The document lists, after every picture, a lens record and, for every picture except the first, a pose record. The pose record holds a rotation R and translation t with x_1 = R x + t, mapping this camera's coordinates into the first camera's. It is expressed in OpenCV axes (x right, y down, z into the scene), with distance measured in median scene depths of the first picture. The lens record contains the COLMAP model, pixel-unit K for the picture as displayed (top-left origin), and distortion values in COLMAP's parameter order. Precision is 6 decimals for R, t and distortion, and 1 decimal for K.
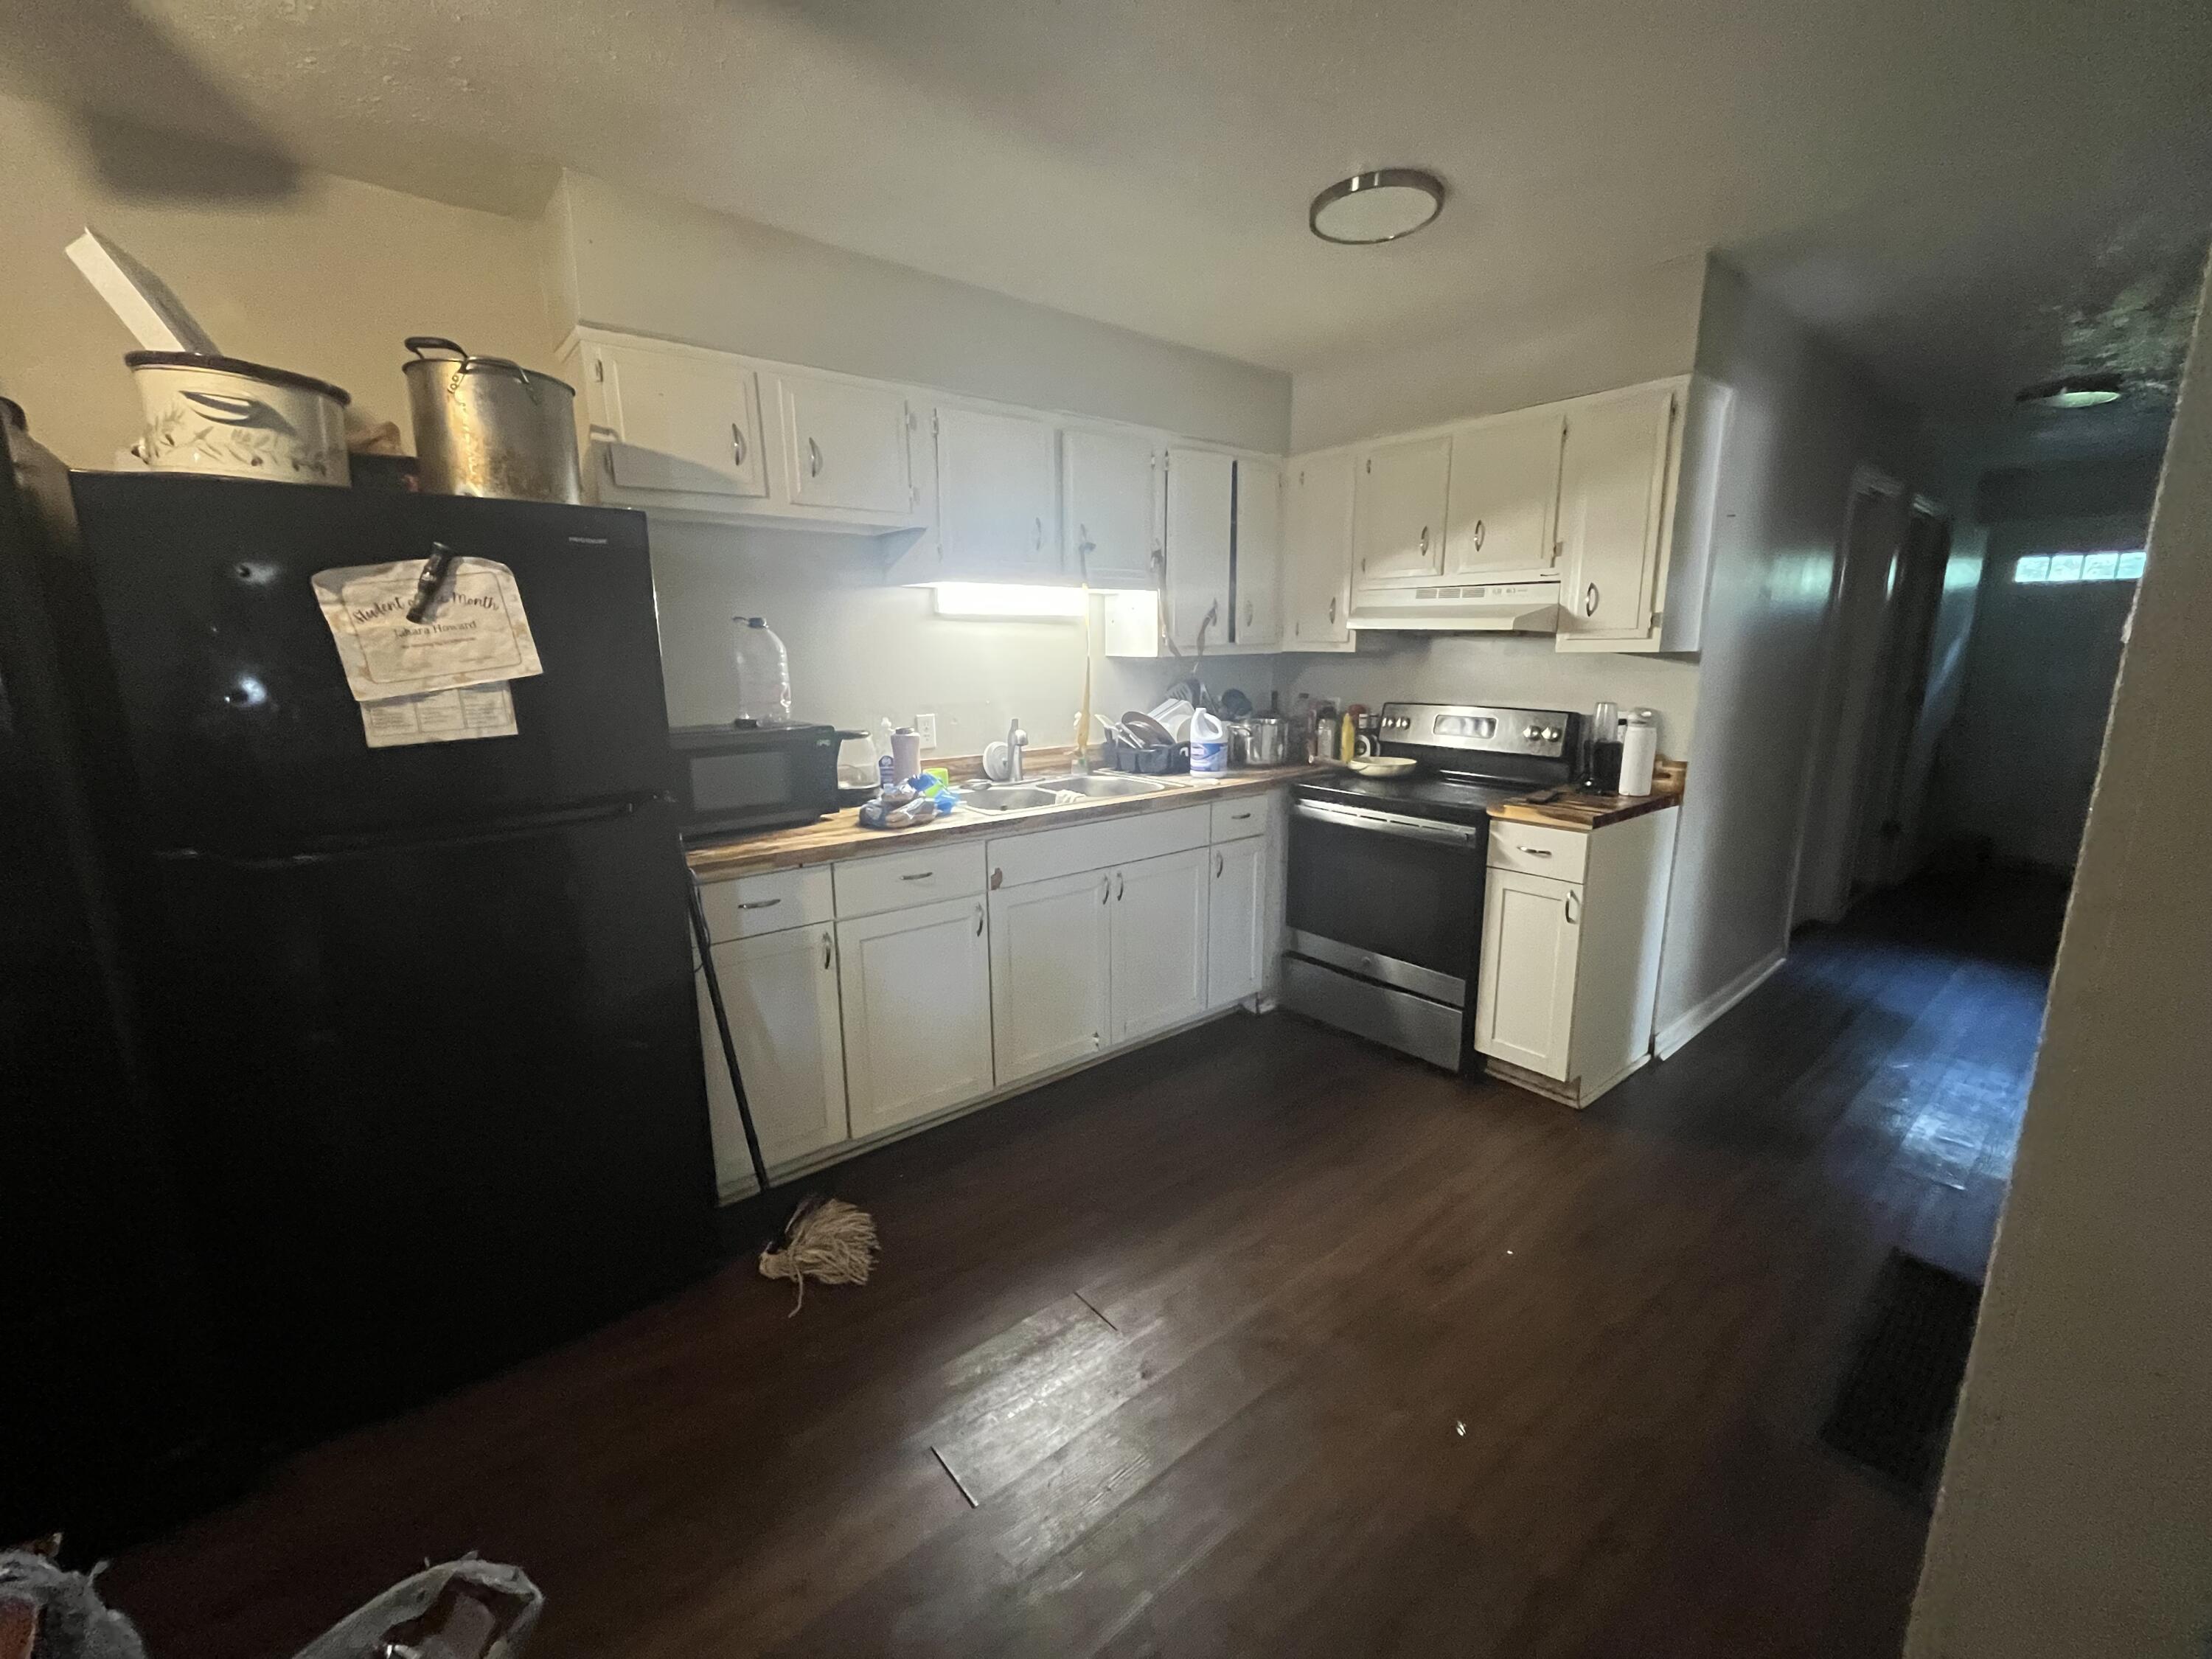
lens RADIAL K [[898.1, 0, 1102.5], [0, 898.1, 829.7], [0, 0, 1]] dist [-0.004261, -0.000198]
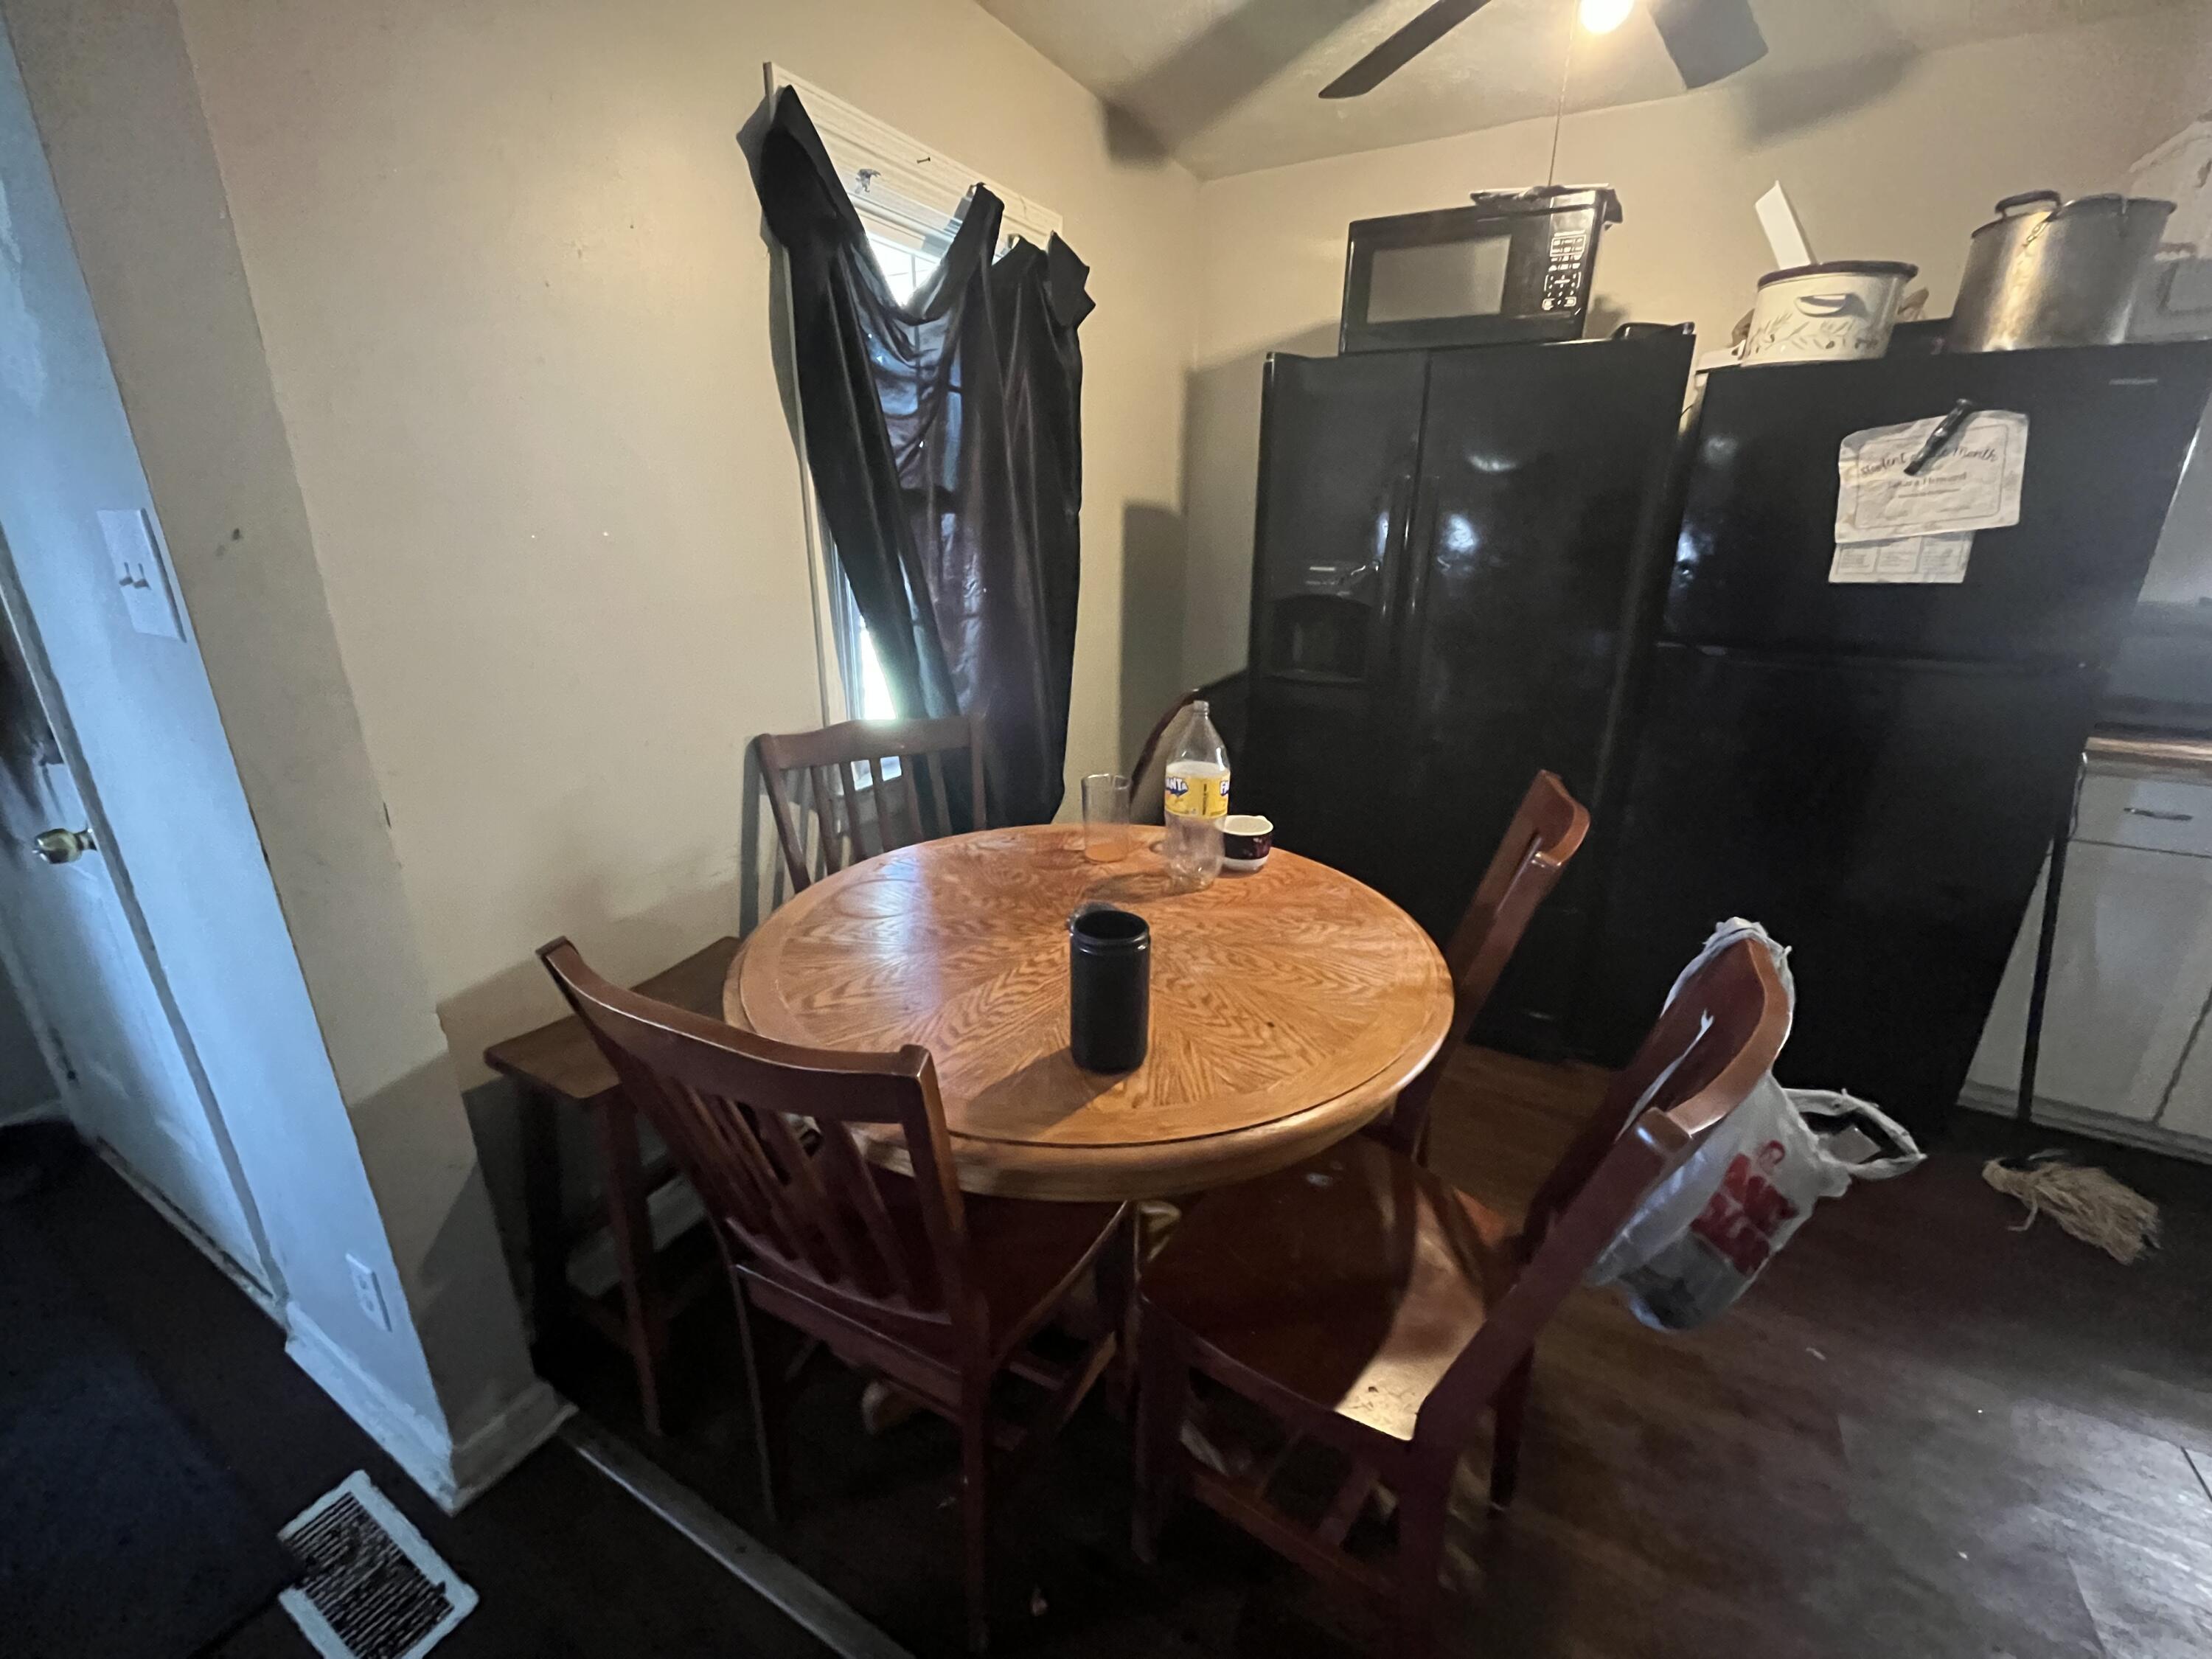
lens RADIAL K [[898.1, 0, 1108.9], [0, 898.1, 820.9], [0, 0, 1]] dist [-0.004261, -0.000198]
pose [[0.368845, 0.305303, -0.877920, -0.002659], [-0.194490, 0.948959, 0.248295, 0.103393], [0.908915, 0.079164, 0.409397, -0.364943]]
